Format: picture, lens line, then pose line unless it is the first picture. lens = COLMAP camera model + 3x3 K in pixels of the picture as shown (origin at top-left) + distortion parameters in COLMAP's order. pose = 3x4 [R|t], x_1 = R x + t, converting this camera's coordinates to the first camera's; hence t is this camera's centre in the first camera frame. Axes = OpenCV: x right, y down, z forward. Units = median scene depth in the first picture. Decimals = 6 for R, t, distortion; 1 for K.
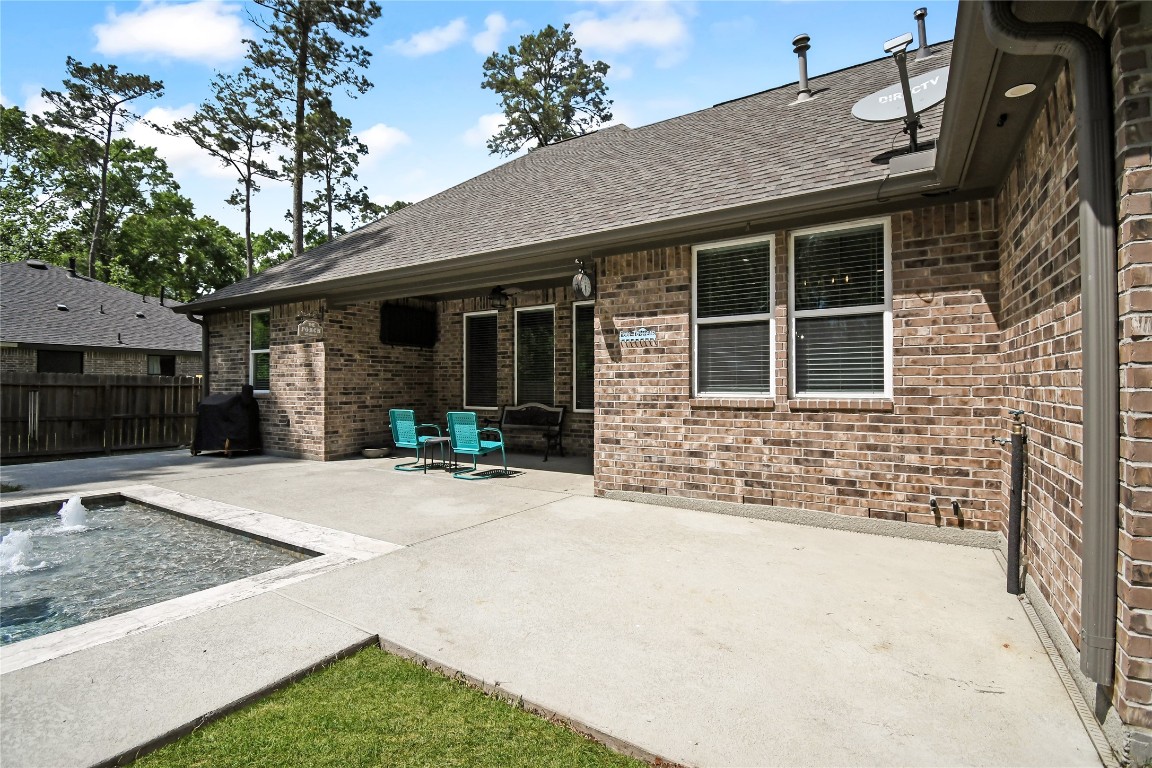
lens RADIAL K [[508.5, 0, 578.6], [0, 508.5, 384.5], [0, 0, 1]] dist [0.011223, -0.020756]
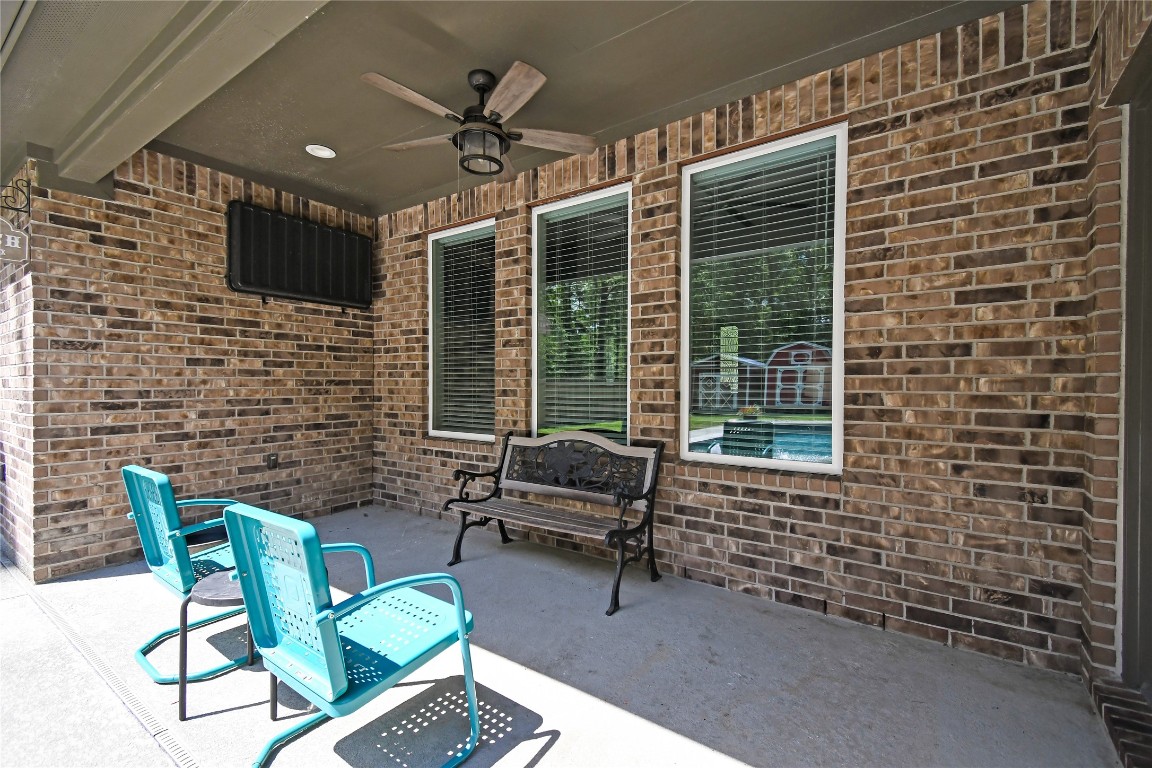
lens RADIAL K [[507.8, 0, 577.5], [0, 507.8, 394.9], [0, 0, 1]] dist [0.010736, -0.017066]
pose [[0.997823, 0.005567, -0.065719, -0.061943], [-0.004191, 0.999769, 0.021059, -0.001248], [0.065821, -0.020738, 0.997616, 0.604200]]
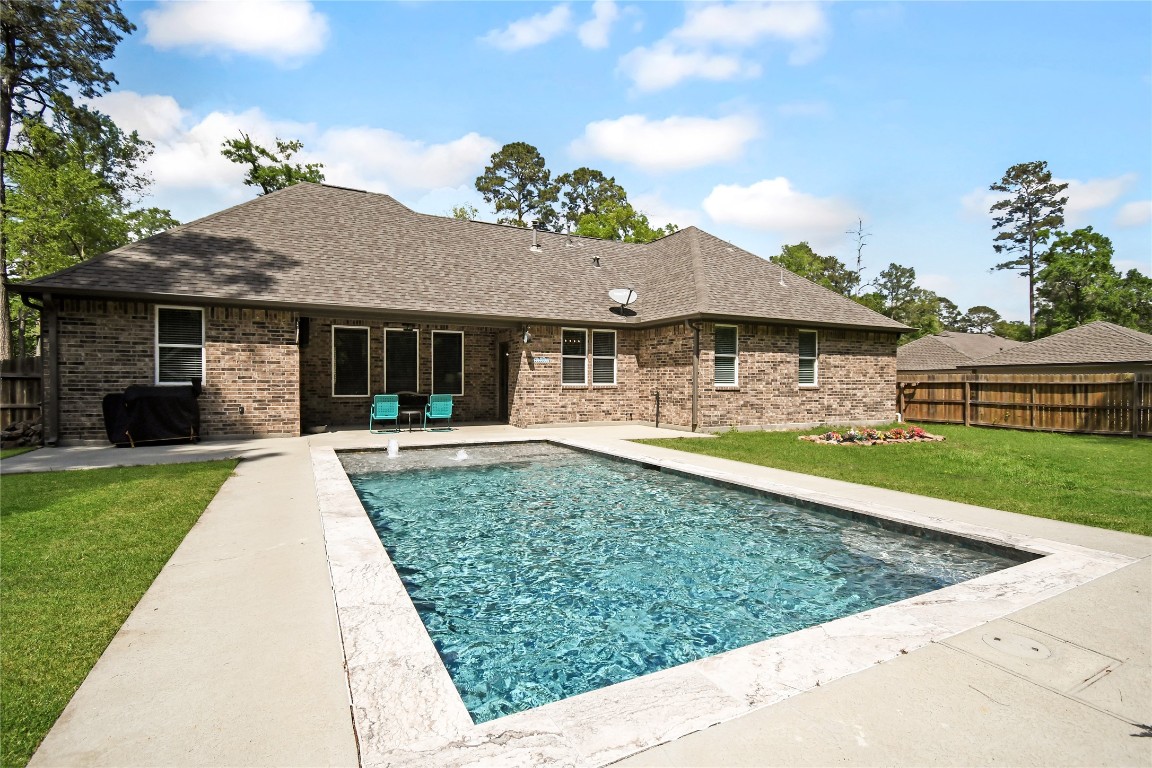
lens RADIAL K [[535.6, 0, 574.7], [0, 535.6, 388.7], [0, 0, 1]] dist [0.011445, -0.025996]
pose [[0.528873, -0.005115, 0.848686, -1.217865], [-0.005983, 0.999935, 0.009755, 0.009334], [-0.848680, -0.010237, 0.528807, -0.304922]]
